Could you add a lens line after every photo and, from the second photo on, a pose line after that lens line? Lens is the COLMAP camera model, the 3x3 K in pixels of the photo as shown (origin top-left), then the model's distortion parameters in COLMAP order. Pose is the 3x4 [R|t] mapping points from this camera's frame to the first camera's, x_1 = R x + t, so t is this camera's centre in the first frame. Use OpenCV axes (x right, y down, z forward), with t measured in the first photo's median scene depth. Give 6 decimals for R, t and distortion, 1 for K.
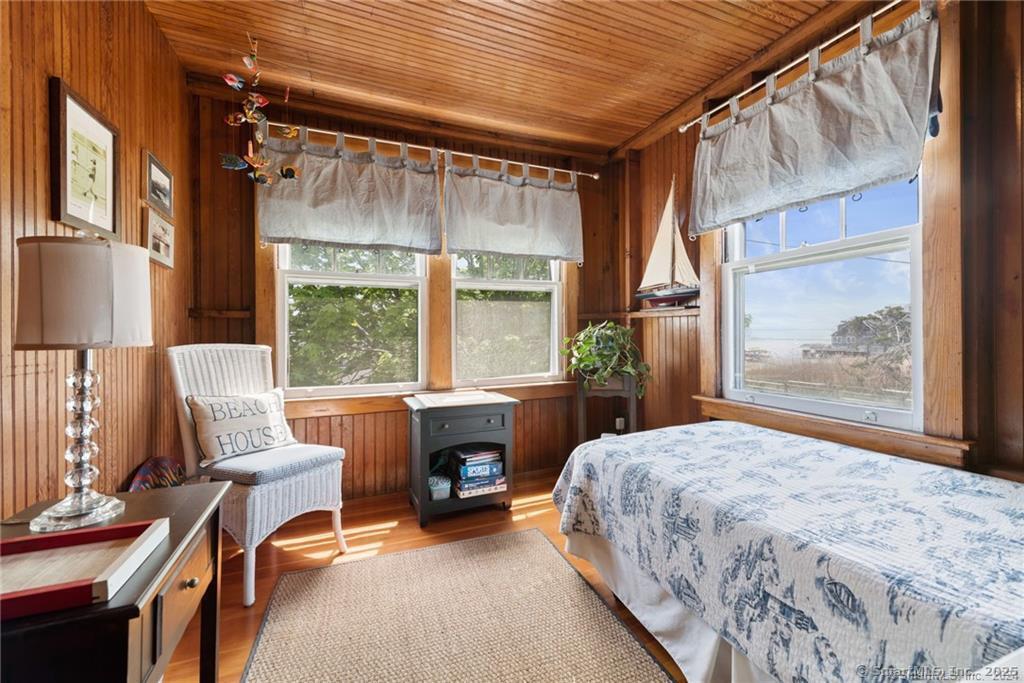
lens RADIAL K [[401.1, 0, 510.5], [0, 401.1, 341.6], [0, 0, 1]] dist [0.004025, -0.000762]
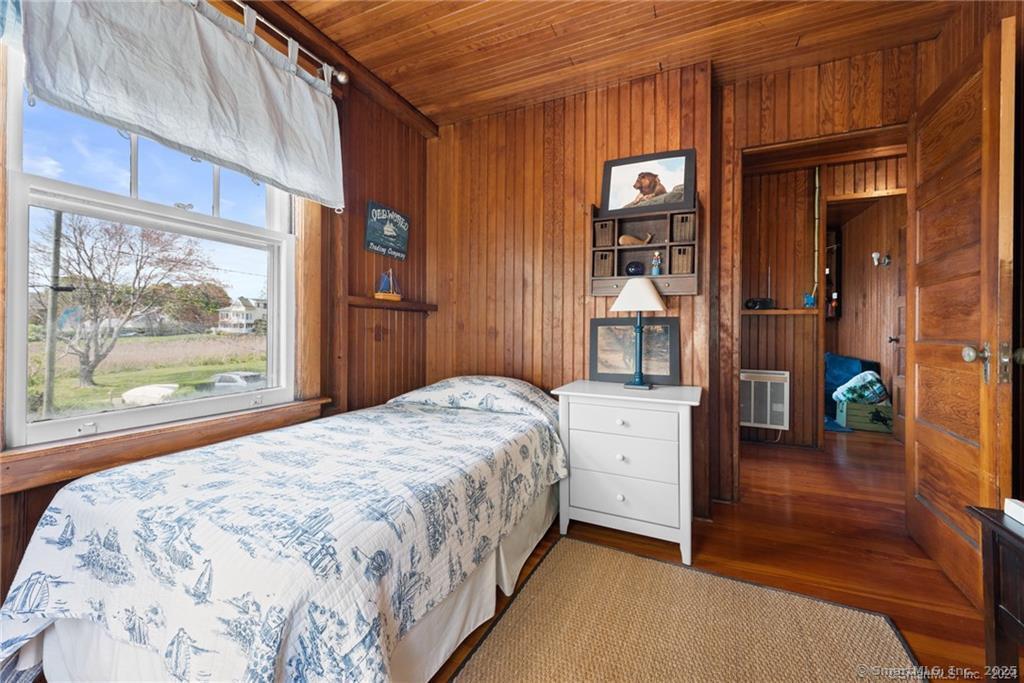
lens RADIAL K [[401.1, 0, 507.7], [0, 401.1, 328.0], [0, 0, 1]] dist [0.004025, -0.000762]
pose [[-0.686498, 0.001184, 0.727131, -0.380578], [-0.001444, 0.999994, -0.002992, -0.000781], [-0.727130, -0.003104, -0.686493, 1.481806]]
